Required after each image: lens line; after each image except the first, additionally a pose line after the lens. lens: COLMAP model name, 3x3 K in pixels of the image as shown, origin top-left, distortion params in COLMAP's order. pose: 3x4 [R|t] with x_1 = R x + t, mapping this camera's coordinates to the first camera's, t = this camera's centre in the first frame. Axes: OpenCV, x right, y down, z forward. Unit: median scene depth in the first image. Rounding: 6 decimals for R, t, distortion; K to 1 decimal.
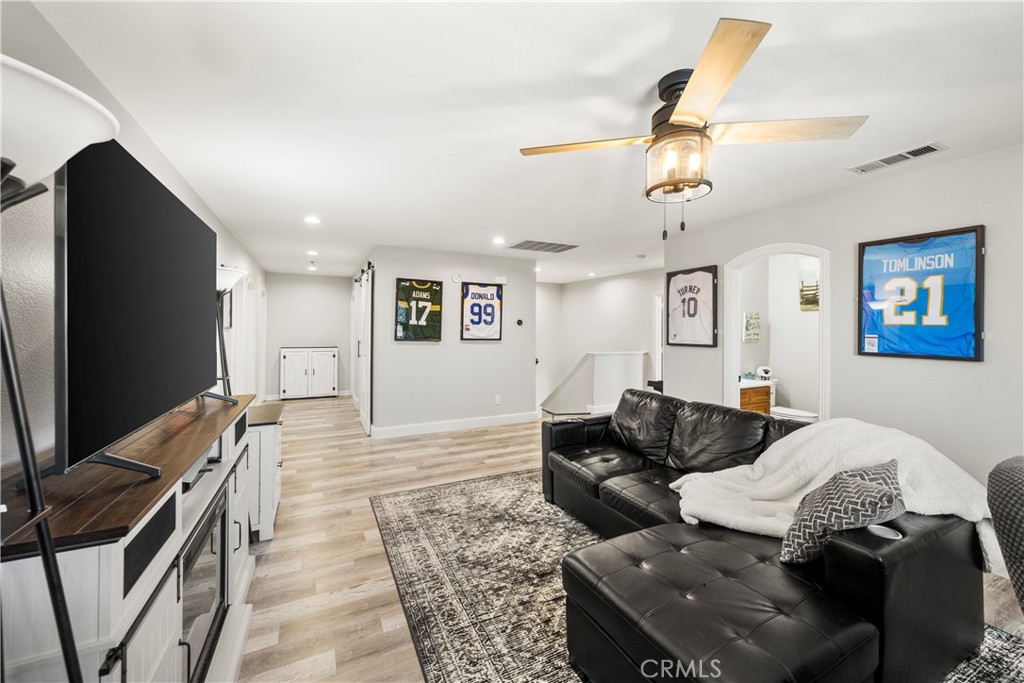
lens RADIAL K [[394.9, 0, 515.3], [0, 394.9, 325.3], [0, 0, 1]] dist [-0.002286, 0.000175]
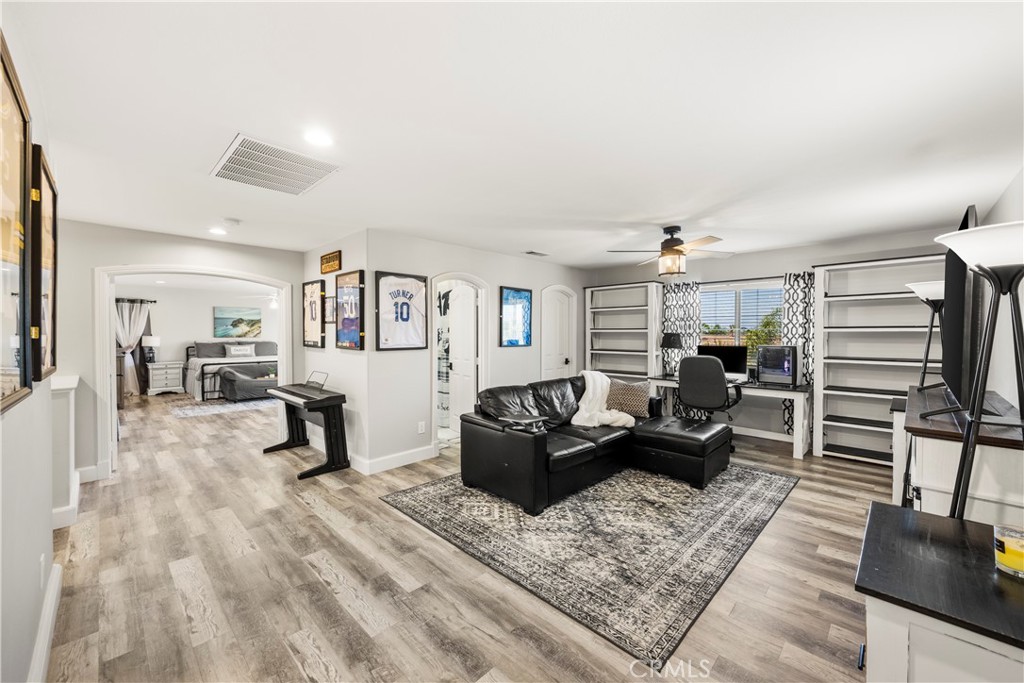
lens RADIAL K [[394.5, 0, 512.0], [0, 394.5, 341.5], [0, 0, 1]] dist [-0.000125, -0.000003]
pose [[-0.315931, -0.023111, 0.948501, -0.649840], [-0.006259, 0.999732, 0.022275, 0.007020], [-0.948761, 0.001101, -0.315991, 1.117672]]
